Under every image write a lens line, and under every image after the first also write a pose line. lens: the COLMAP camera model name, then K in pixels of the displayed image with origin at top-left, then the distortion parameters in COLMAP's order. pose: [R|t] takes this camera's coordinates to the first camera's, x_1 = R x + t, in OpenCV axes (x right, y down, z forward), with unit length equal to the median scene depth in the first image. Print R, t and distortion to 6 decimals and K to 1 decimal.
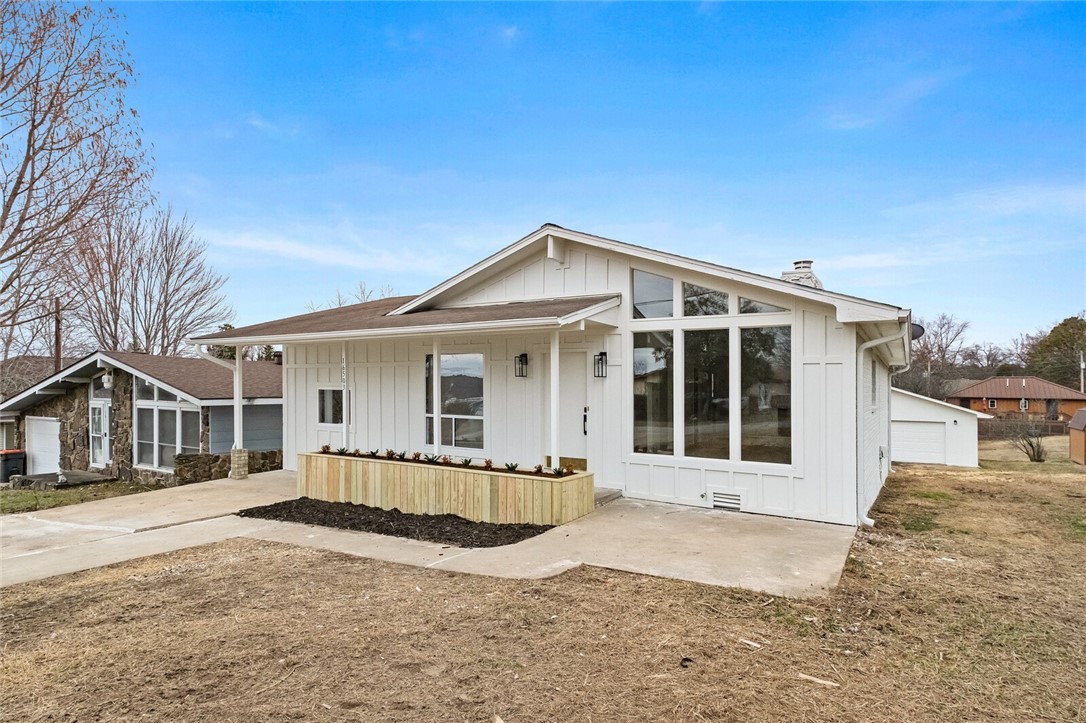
lens RADIAL K [[622.6, 0, 538.2], [0, 622.6, 378.3], [0, 0, 1]] dist [0.003627, 0.000234]
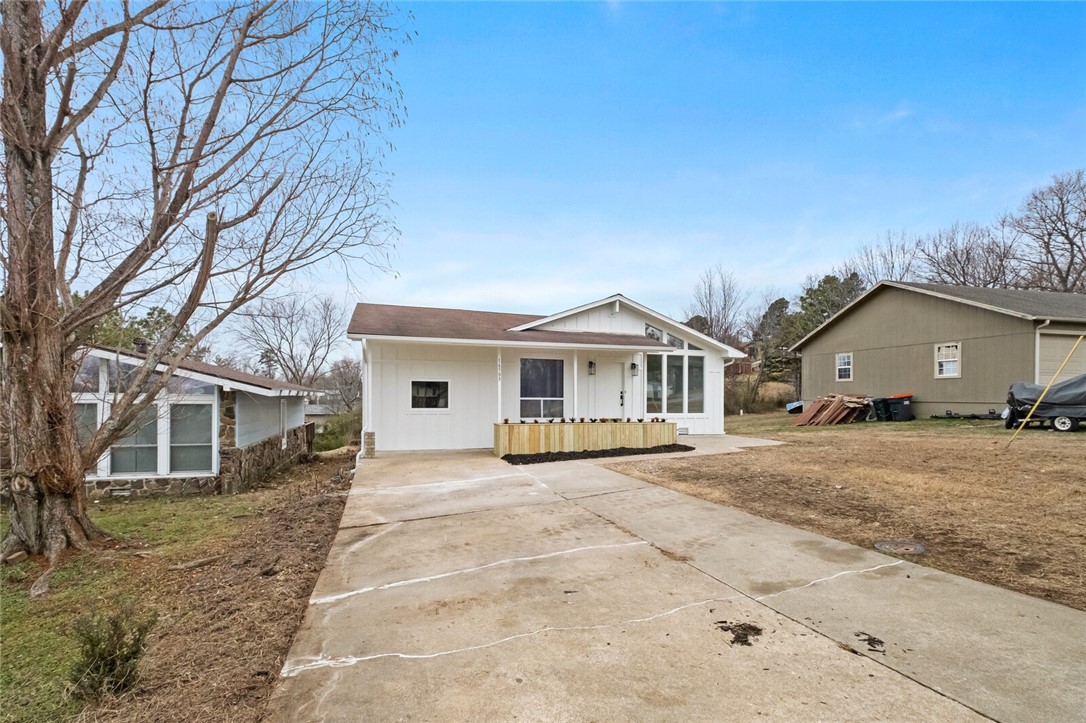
lens RADIAL K [[523.6, 0, 543.0], [0, 523.6, 361.5], [0, 0, 1]] dist [0.017054, -0.000932]
pose [[0.642404, 0.041435, 0.765245, -1.406998], [-0.010794, 0.998927, -0.045026, 0.032445], [-0.766290, 0.020666, 0.642162, 0.161261]]
